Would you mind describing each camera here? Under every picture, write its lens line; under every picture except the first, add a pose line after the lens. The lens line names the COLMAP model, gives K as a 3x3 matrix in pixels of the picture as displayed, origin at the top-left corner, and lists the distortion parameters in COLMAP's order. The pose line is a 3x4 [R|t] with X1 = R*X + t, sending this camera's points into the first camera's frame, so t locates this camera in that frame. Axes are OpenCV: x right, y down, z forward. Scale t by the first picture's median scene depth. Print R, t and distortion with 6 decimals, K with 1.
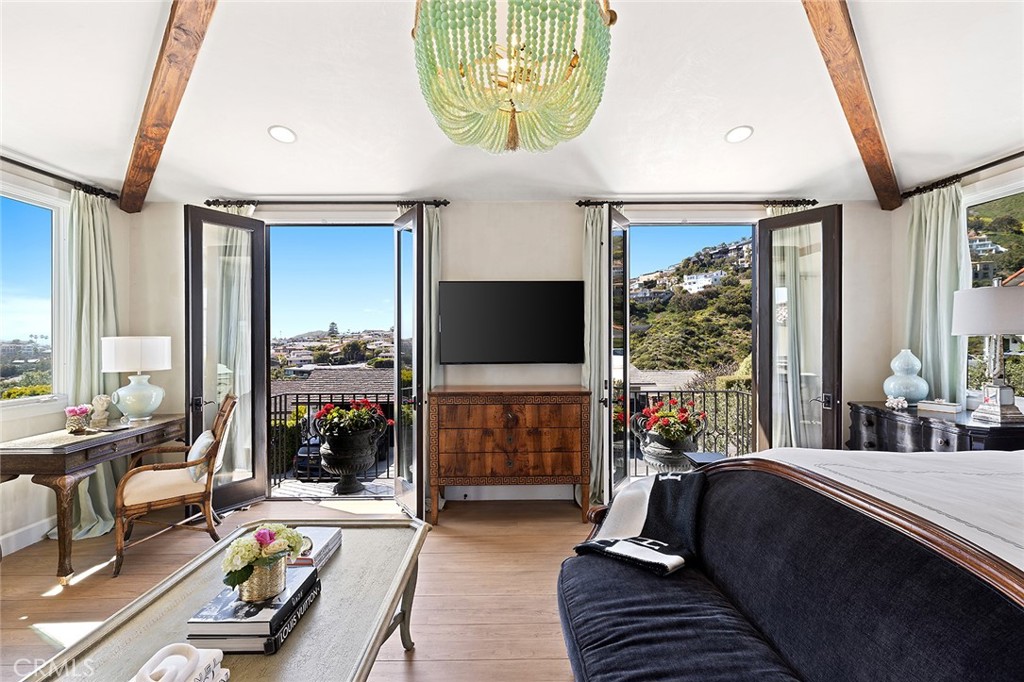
lens RADIAL K [[457.1, 0, 512.0], [0, 457.1, 341.0], [0, 0, 1]] dist [0.001588, 0.000327]
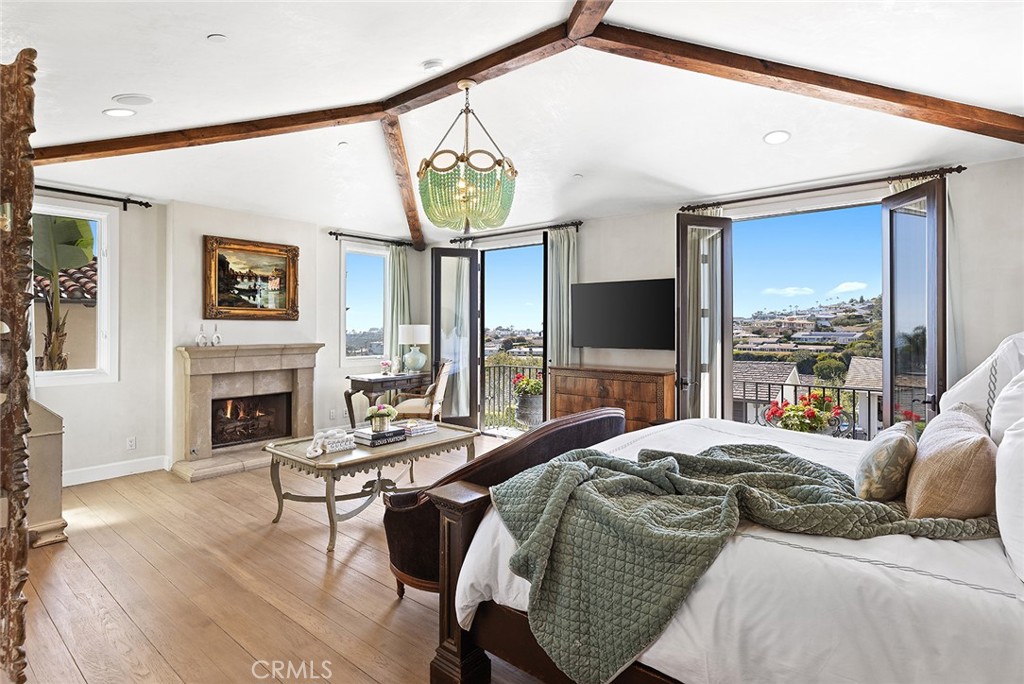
lens RADIAL K [[513.3, 0, 510.1], [0, 513.3, 325.2], [0, 0, 1]] dist [-0.000832, -0.000101]
pose [[0.769616, 0.006778, -0.638471, 0.713237], [-0.011558, 0.999928, -0.003318, -0.005054], [0.638402, 0.009933, 0.769639, -0.278508]]
